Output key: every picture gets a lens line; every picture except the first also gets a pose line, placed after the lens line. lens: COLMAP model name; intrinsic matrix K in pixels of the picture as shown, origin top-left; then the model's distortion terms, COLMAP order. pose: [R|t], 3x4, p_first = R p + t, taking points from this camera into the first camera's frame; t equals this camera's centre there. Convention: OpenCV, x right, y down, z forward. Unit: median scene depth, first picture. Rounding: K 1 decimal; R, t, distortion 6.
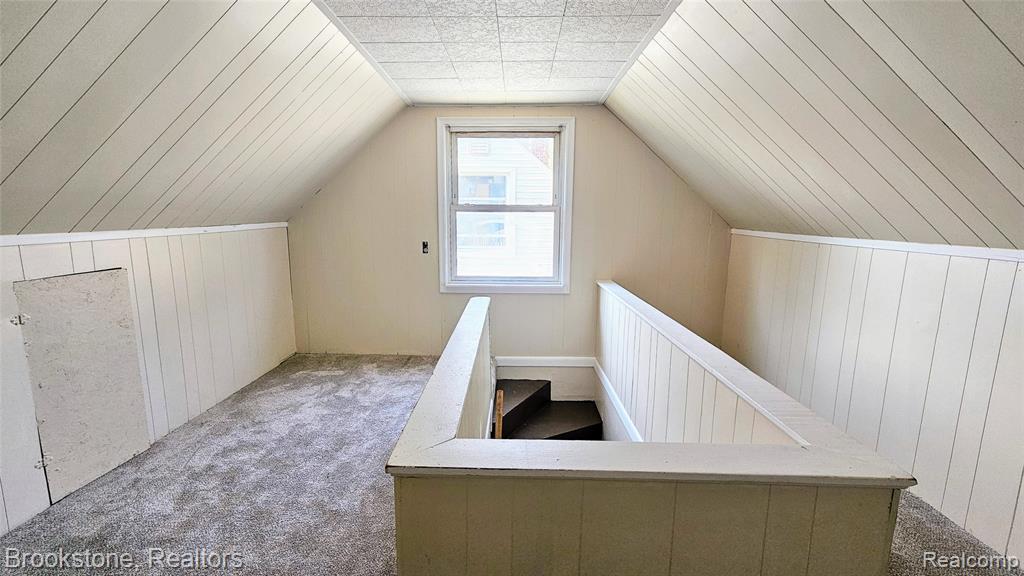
lens RADIAL K [[429.5, 0, 506.1], [0, 429.5, 290.4], [0, 0, 1]] dist [-0.000125, 0.000036]
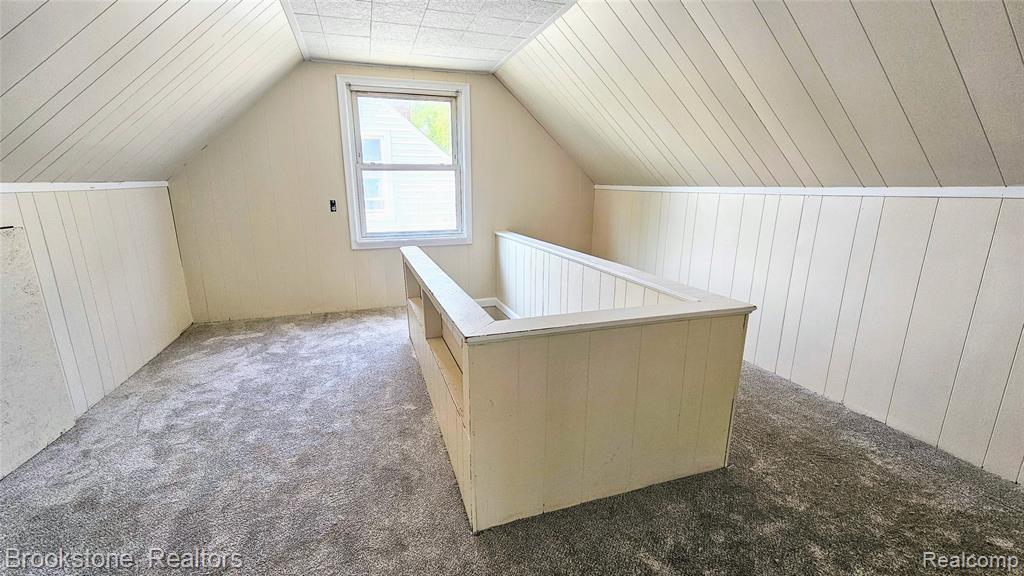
lens RADIAL K [[409.8, 0, 501.5], [0, 409.8, 287.2], [0, 0, 1]] dist [0.000777, 0.000011]
pose [[0.944816, -0.086350, 0.316018, -0.145877], [0.062358, 0.994404, 0.085280, 0.037044], [-0.321613, -0.060868, 0.944913, -0.067532]]
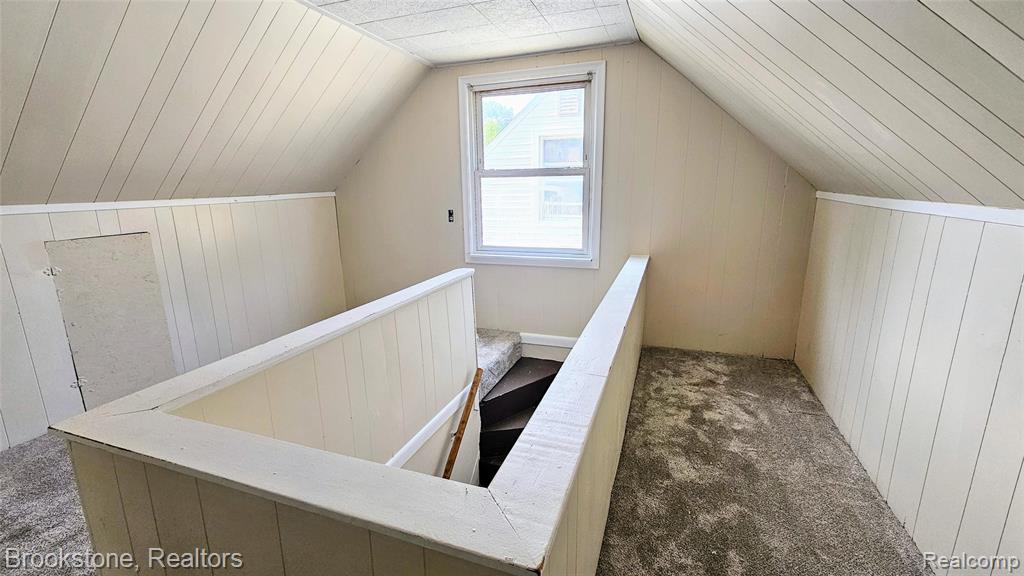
lens RADIAL K [[429.5, 0, 506.1], [0, 429.5, 290.4], [0, 0, 1]] dist [-0.000125, 0.000036]
pose [[0.946891, 0.056388, -0.316573, 0.271874], [-0.034277, 0.996595, 0.074990, -0.008877], [0.319724, -0.060156, 0.945599, 0.111429]]
